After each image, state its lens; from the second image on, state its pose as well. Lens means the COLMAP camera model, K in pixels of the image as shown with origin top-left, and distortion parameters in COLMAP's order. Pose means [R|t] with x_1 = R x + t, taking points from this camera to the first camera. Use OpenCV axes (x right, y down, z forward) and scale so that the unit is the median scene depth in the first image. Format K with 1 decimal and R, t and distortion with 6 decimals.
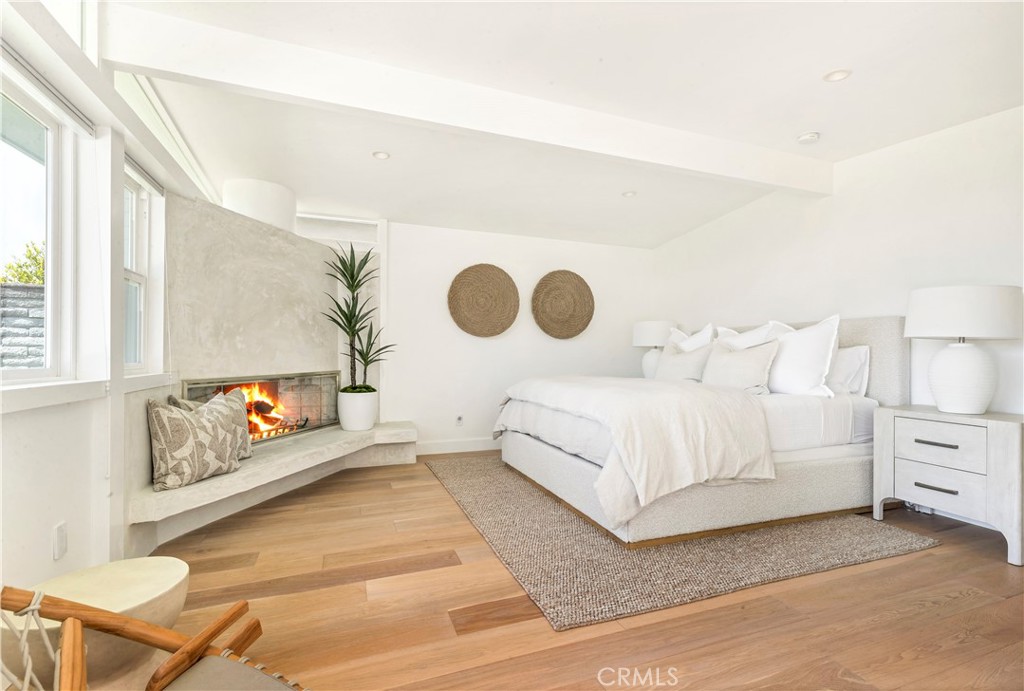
lens RADIAL K [[464.1, 0, 512.8], [0, 464.1, 357.3], [0, 0, 1]] dist [-0.000846, -0.000085]
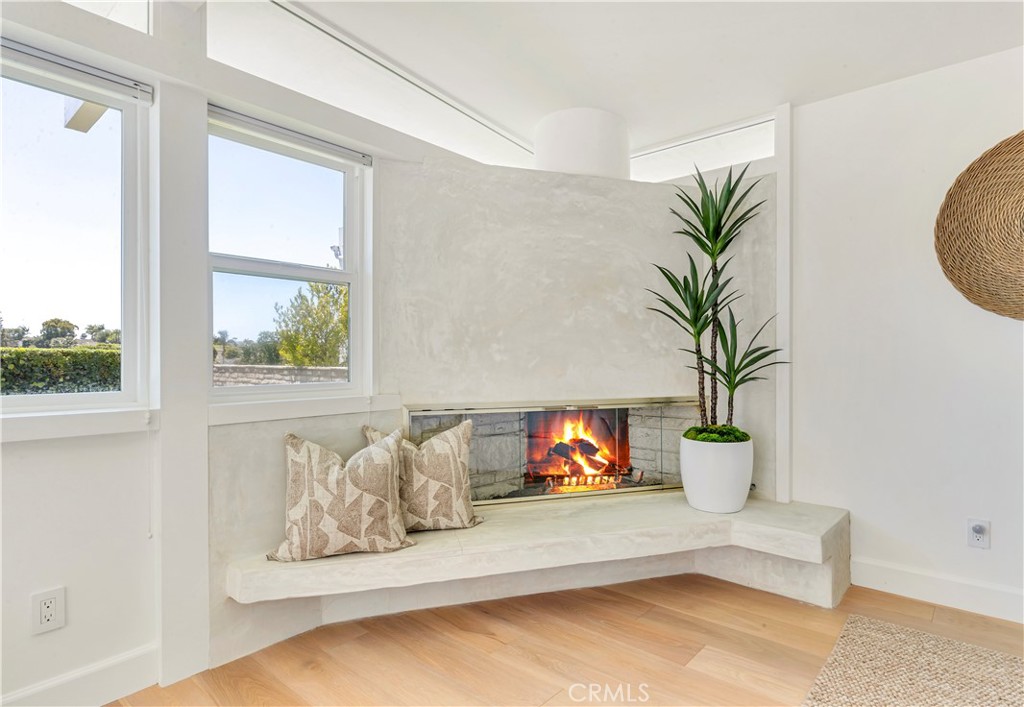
lens RADIAL K [[530.4, 0, 550.2], [0, 530.4, 363.2], [0, 0, 1]] dist [0.000575, -0.000070]
pose [[0.510860, 0.001976, -0.859662, 0.129328], [-0.000412, 0.999998, 0.002053, -0.017765], [0.859664, -0.000695, 0.510860, 0.663945]]
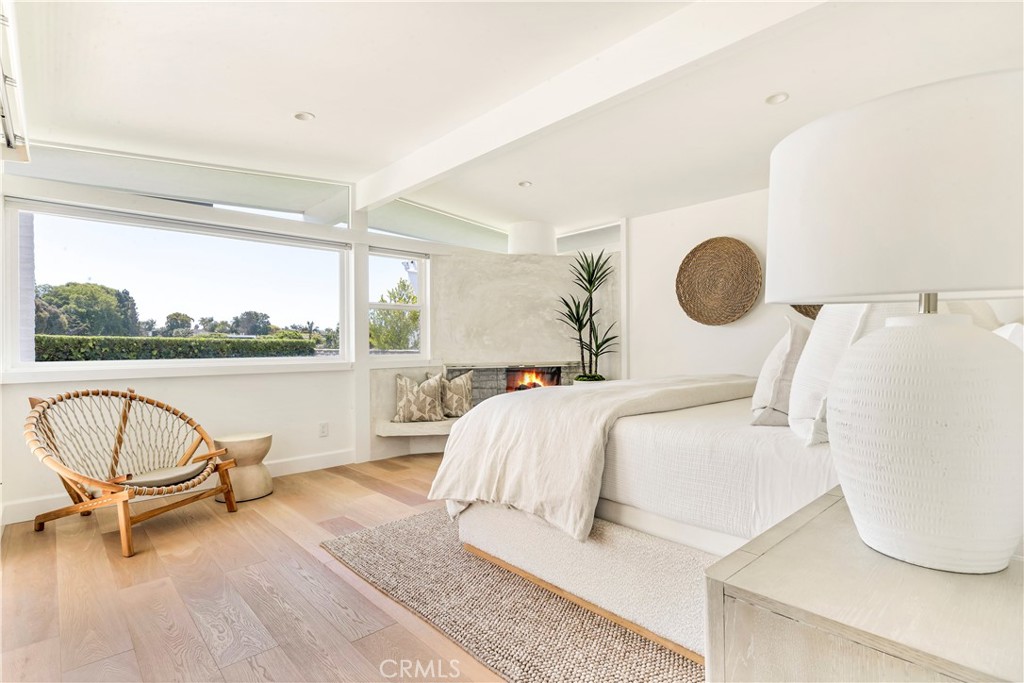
lens RADIAL K [[487.6, 0, 533.8], [0, 487.6, 347.1], [0, 0, 1]] dist [0.021266, 0.000083]
pose [[0.404431, -0.001346, -0.914567, 0.899802], [0.005946, 0.999982, 0.001158, -0.010777], [0.914549, -0.005907, 0.404432, 0.506456]]
